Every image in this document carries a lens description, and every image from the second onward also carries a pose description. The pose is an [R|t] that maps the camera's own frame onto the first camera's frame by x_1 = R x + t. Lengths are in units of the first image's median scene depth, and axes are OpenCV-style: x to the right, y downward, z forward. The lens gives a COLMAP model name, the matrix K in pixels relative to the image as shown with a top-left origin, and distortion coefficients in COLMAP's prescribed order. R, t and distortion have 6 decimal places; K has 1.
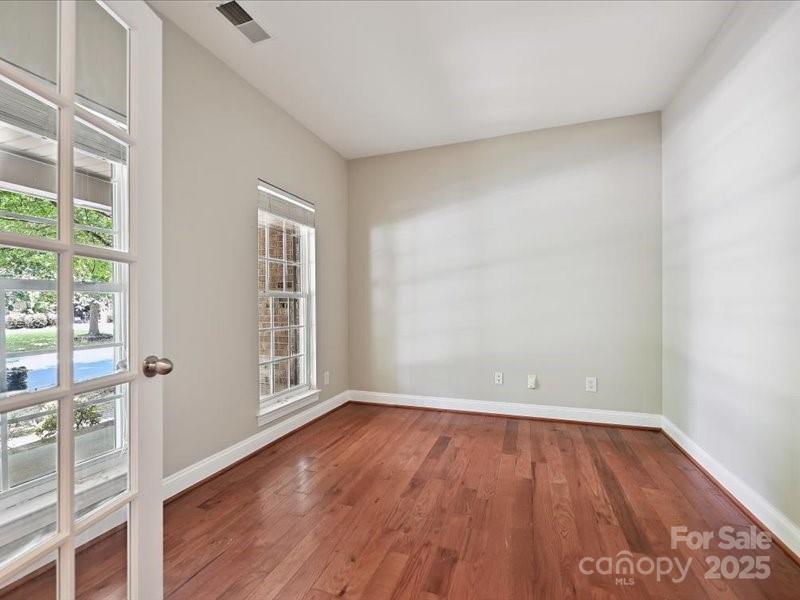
lens RADIAL K [[358.9, 0, 397.2], [0, 358.9, 300.1], [0, 0, 1]] dist [0.002039, 0.000330]
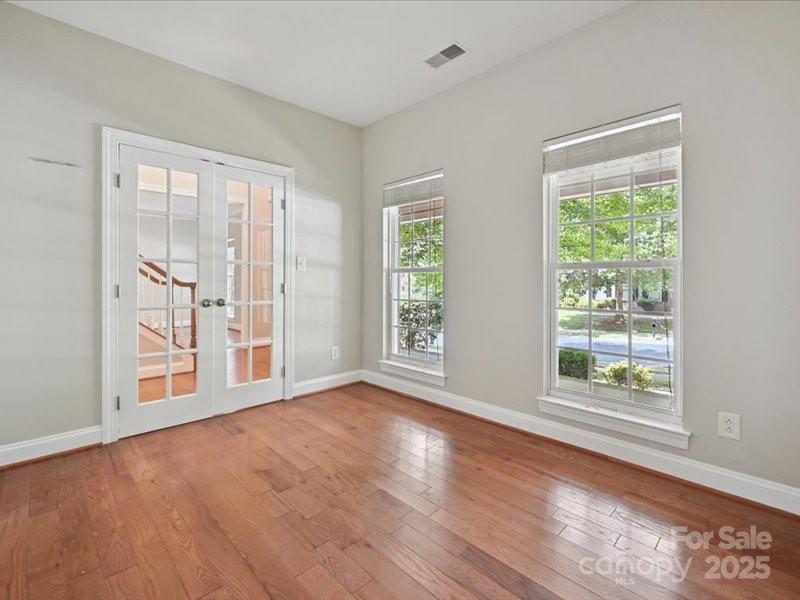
lens RADIAL K [[371.6, 0, 405.8], [0, 371.6, 283.2], [0, 0, 1]] dist [-0.000546, 0.000091]
pose [[-0.422123, 0.014224, -0.906427, 0.655388], [0.014059, 0.999859, 0.009142, 0.008016], [0.906429, -0.008884, -0.422264, 1.144949]]
